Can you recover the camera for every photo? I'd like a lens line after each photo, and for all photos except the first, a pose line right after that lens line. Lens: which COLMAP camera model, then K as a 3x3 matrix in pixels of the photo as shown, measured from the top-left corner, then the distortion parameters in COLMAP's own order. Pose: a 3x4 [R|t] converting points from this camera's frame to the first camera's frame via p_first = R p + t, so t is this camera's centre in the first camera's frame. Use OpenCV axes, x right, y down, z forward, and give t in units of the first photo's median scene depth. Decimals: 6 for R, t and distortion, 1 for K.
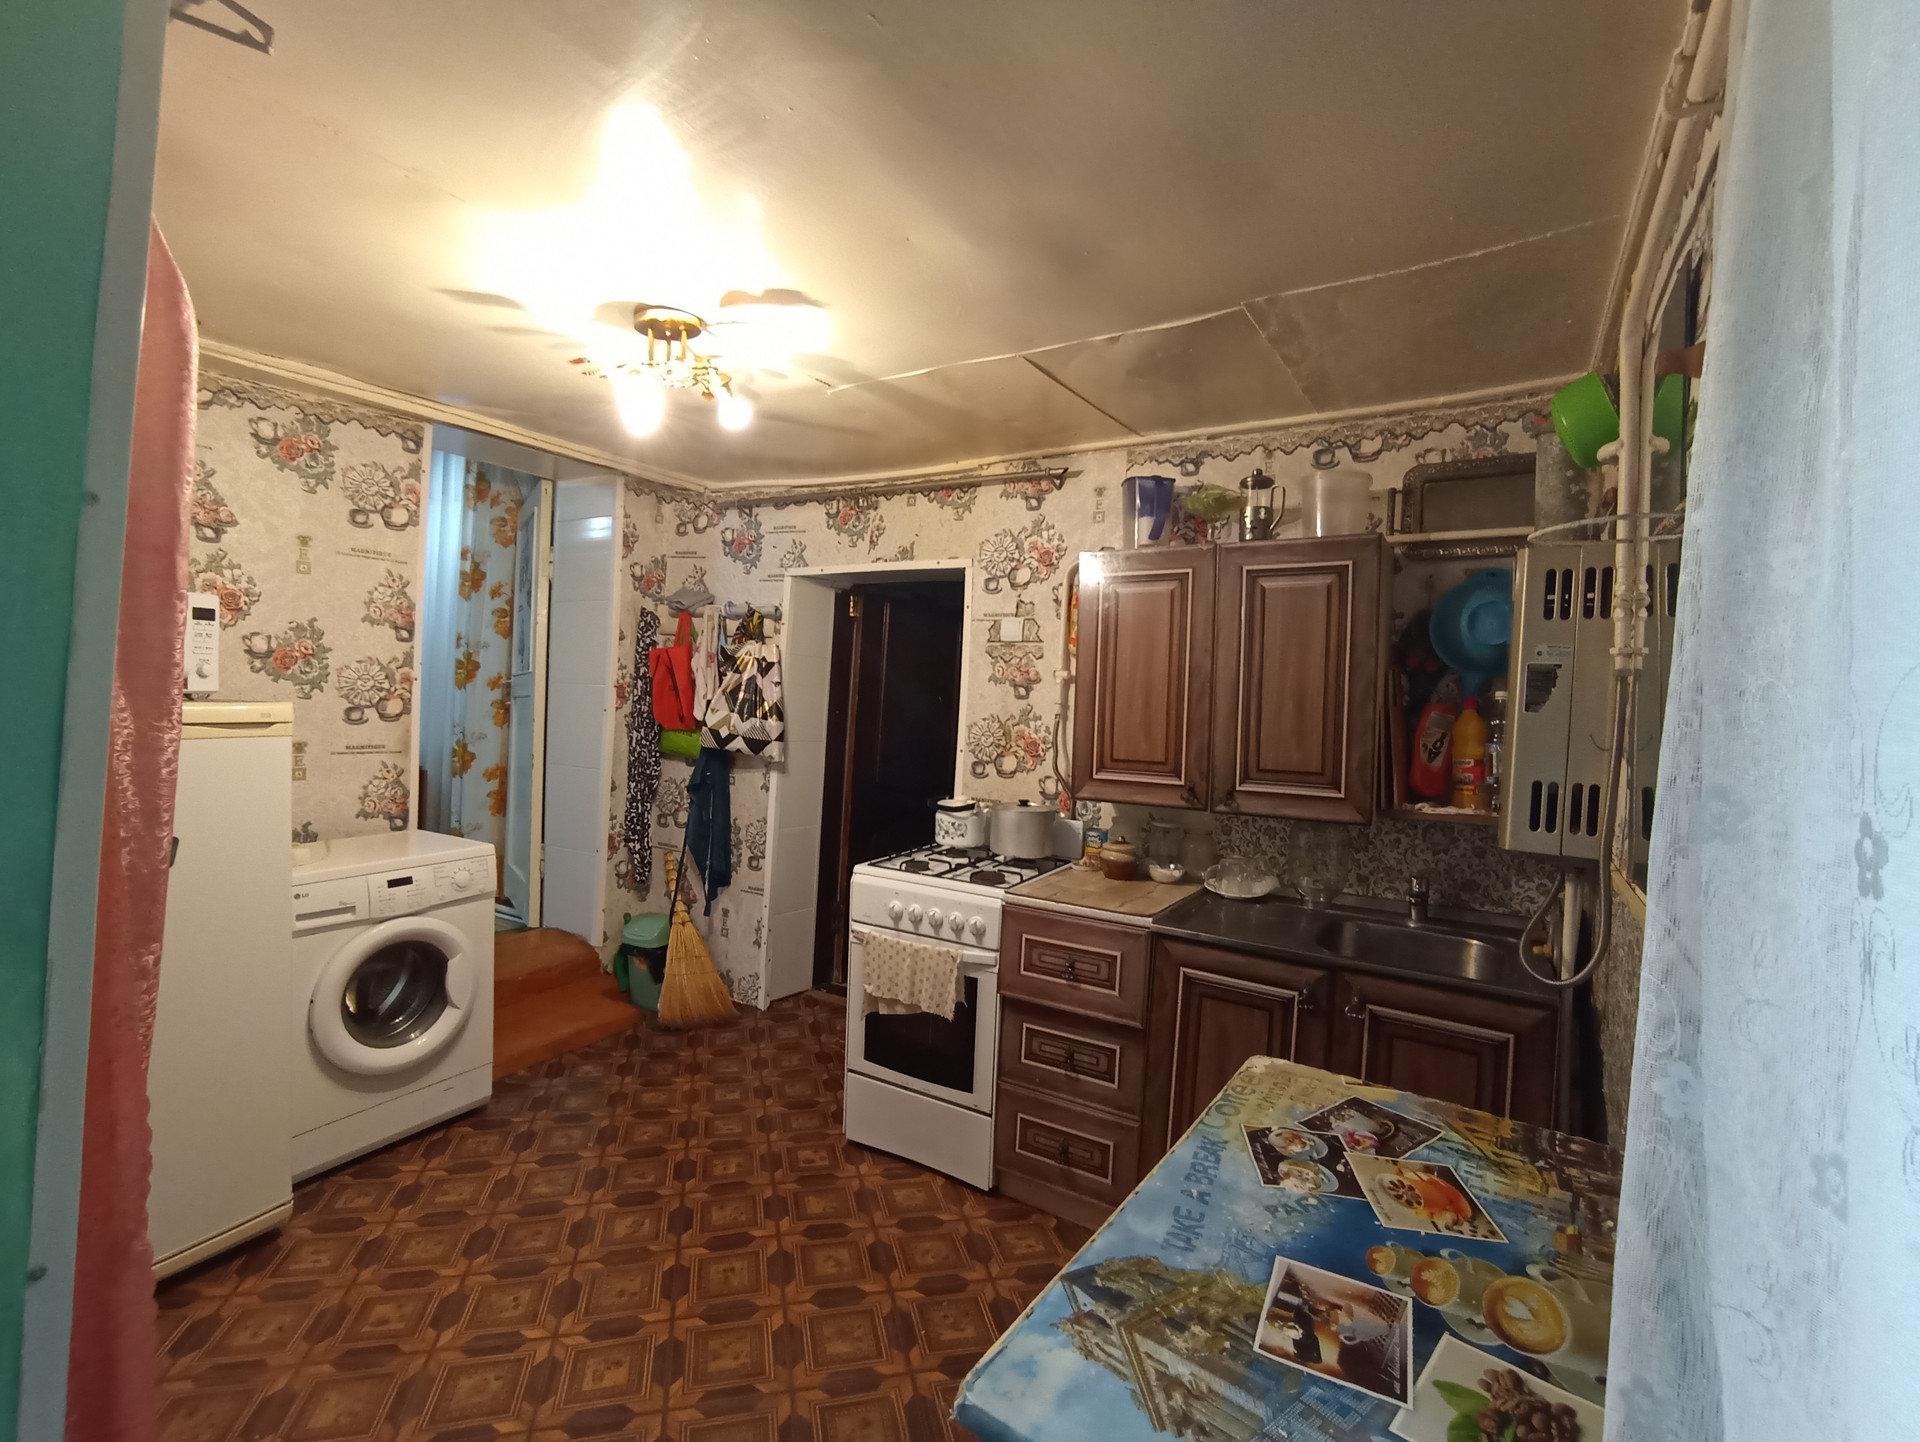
lens RADIAL K [[877.6, 0, 960.0], [0, 877.6, 721.0], [0, 0, 1]] dist [0.000439, 0.000972]
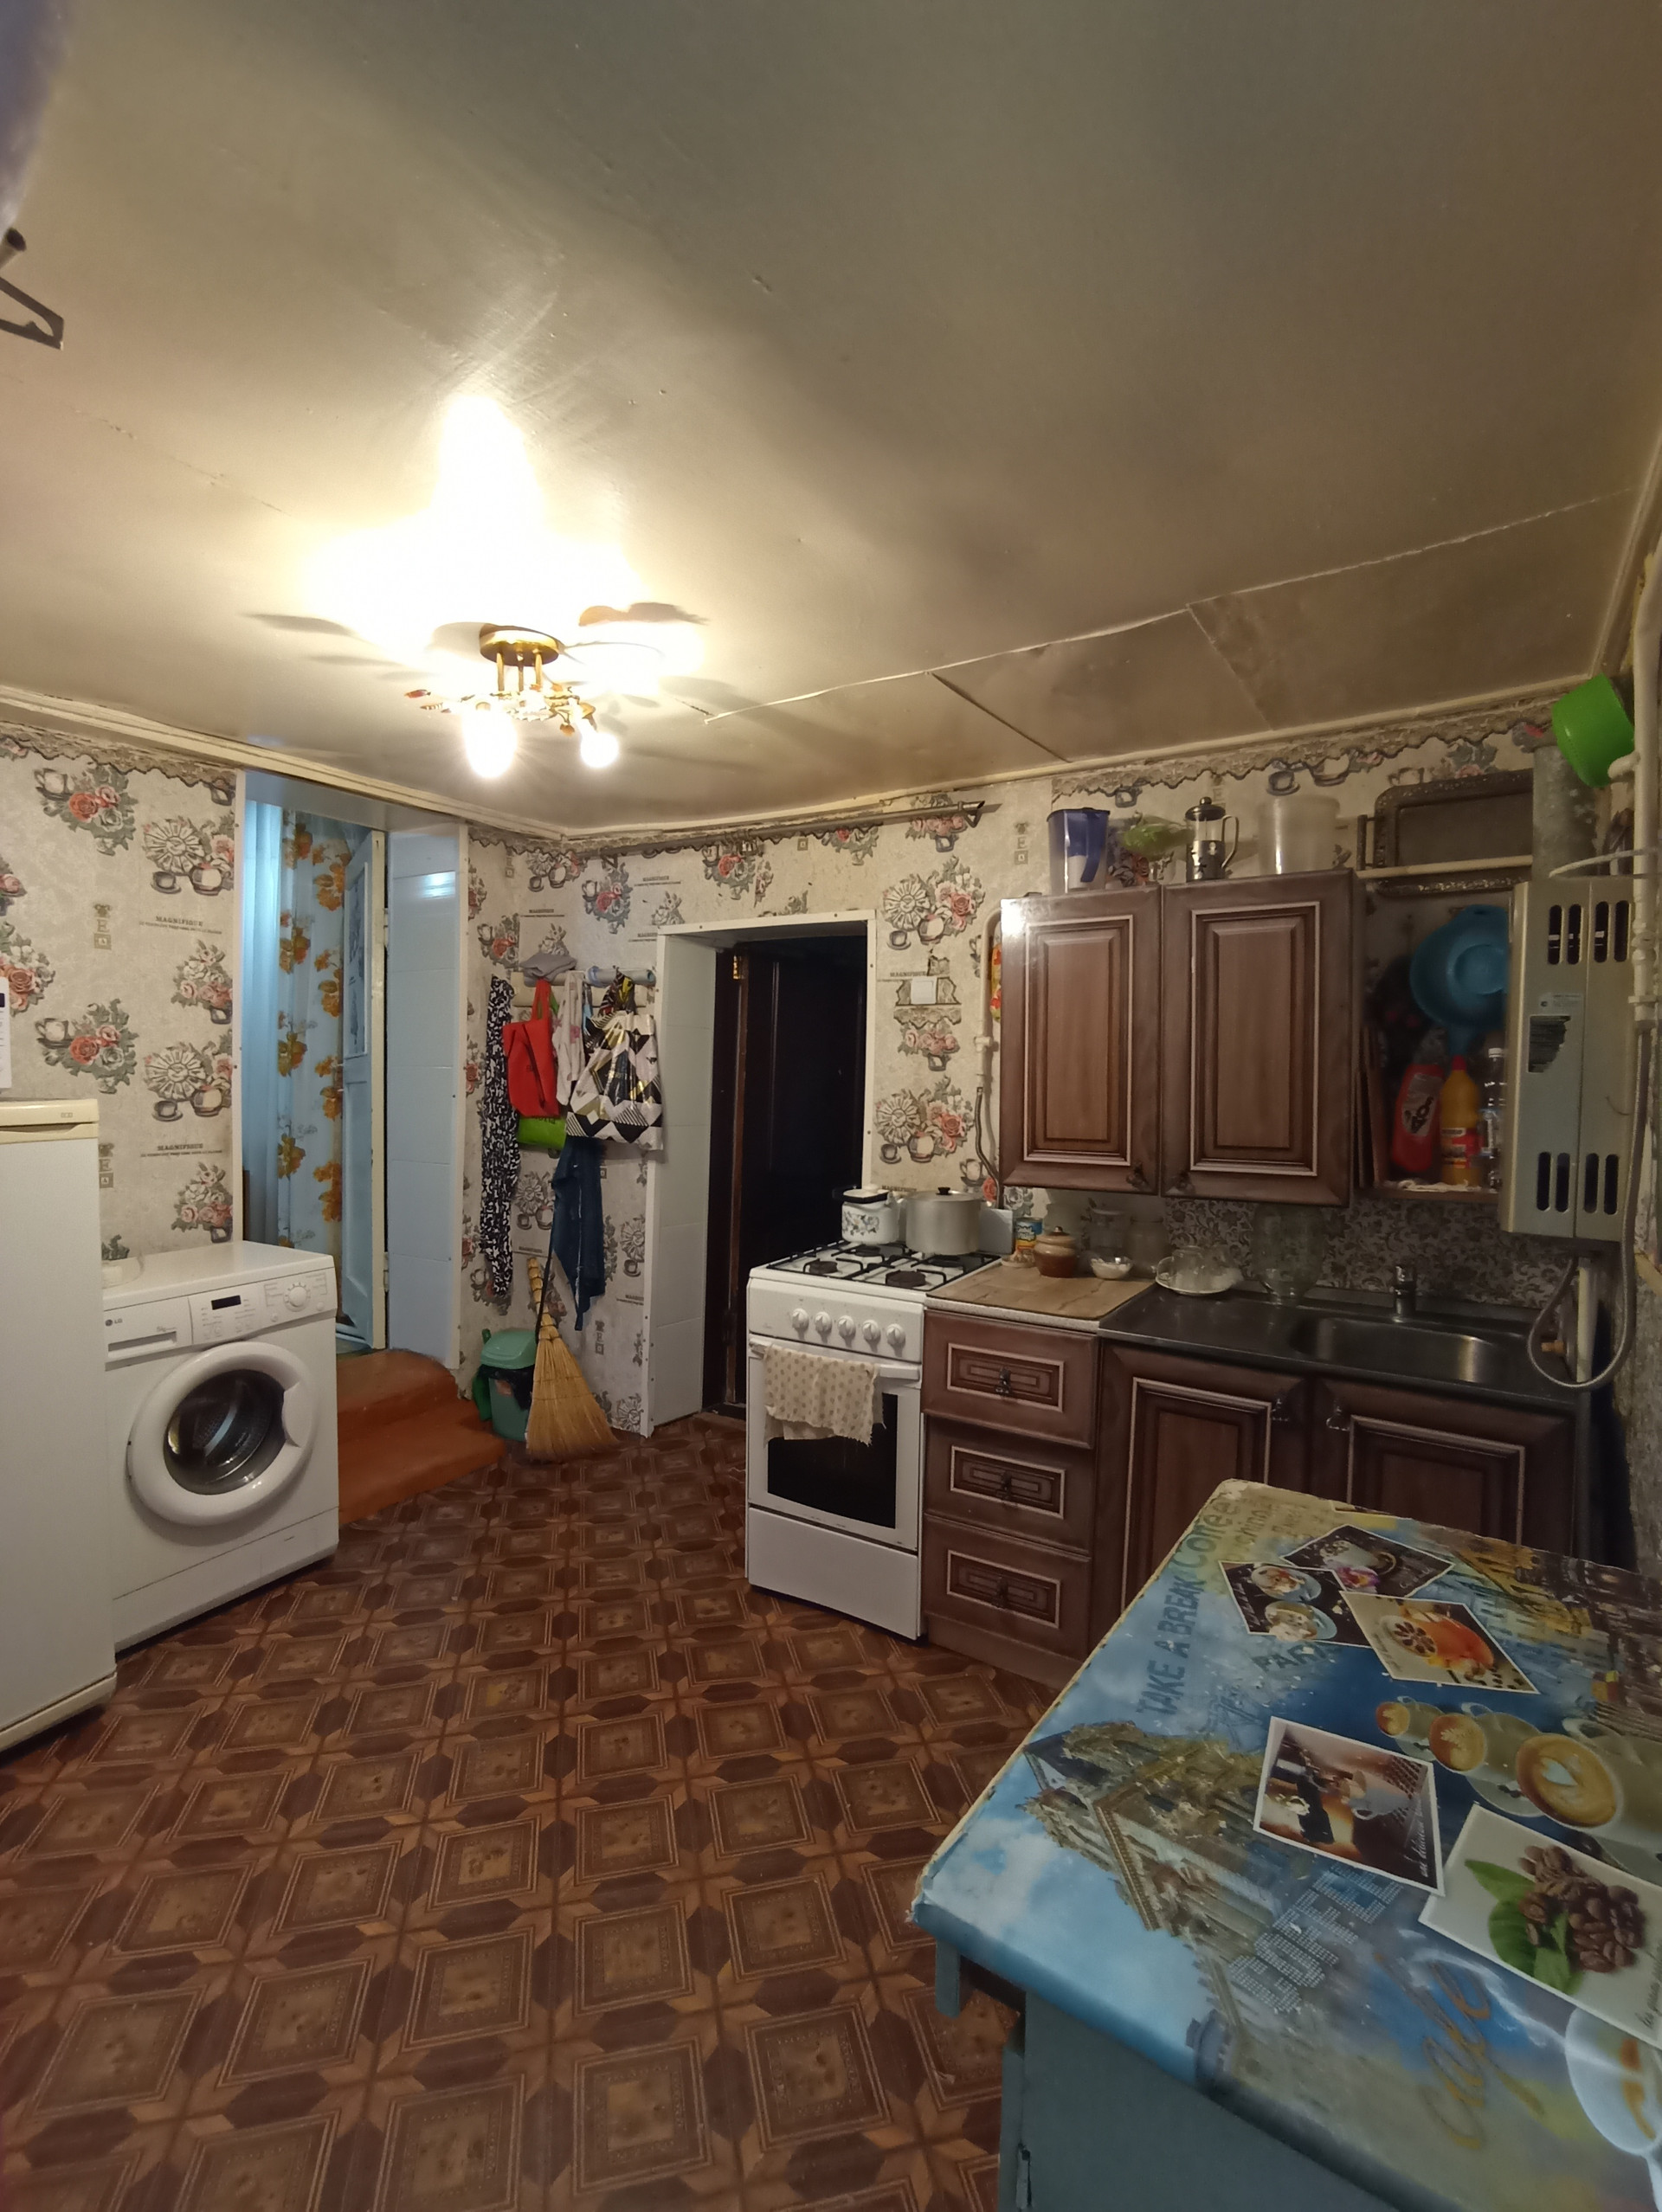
lens RADIAL K [[1011.2, 0, 855.8], [0, 1011.2, 1102.6], [0, 0, 1]] dist [0.000439, 0.000972]
pose [[0.999638, -0.026903, -0.000497, -0.012299], [0.026906, 0.999606, 0.007991, -0.004699], [0.000282, -0.008002, 0.999968, 0.005321]]
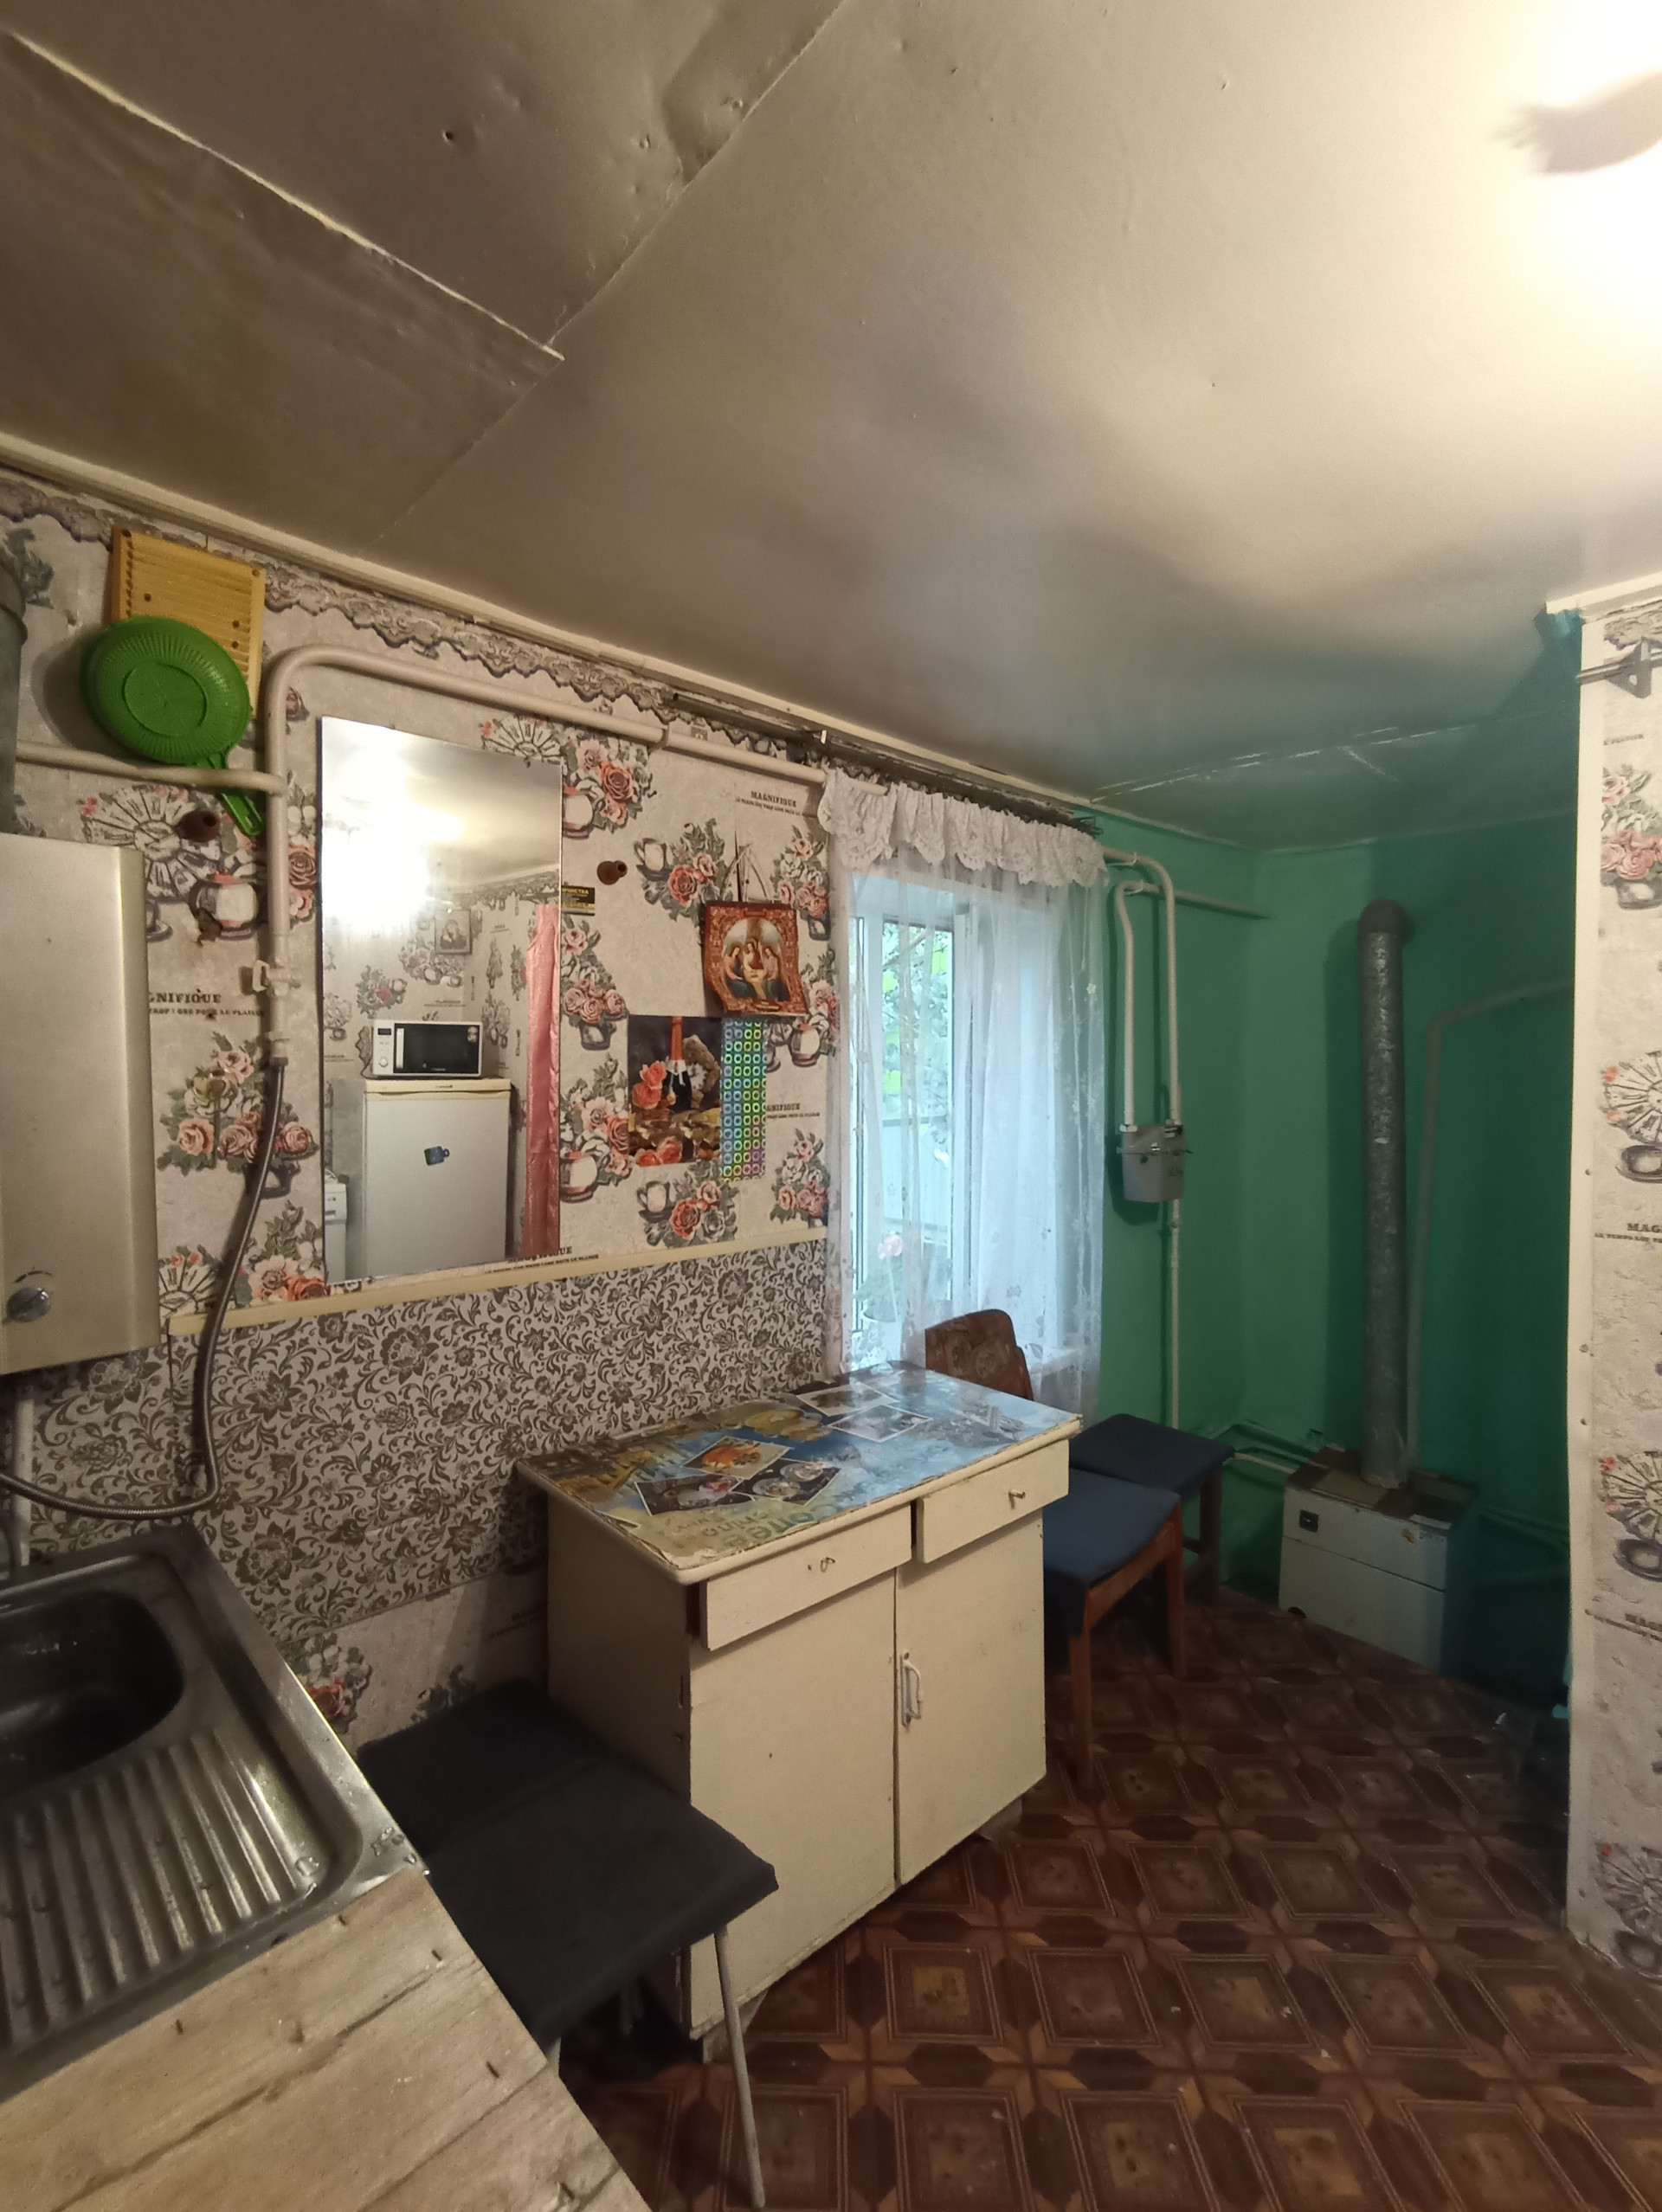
lens RADIAL K [[1011.2, 0, 855.8], [0, 1011.2, 1102.6], [0, 0, 1]] dist [0.000439, 0.000972]
pose [[-0.969677, -0.046283, 0.239969, -0.007706], [-0.027870, 0.996440, 0.079565, -0.070357], [-0.242797, 0.070464, -0.967514, 1.142477]]
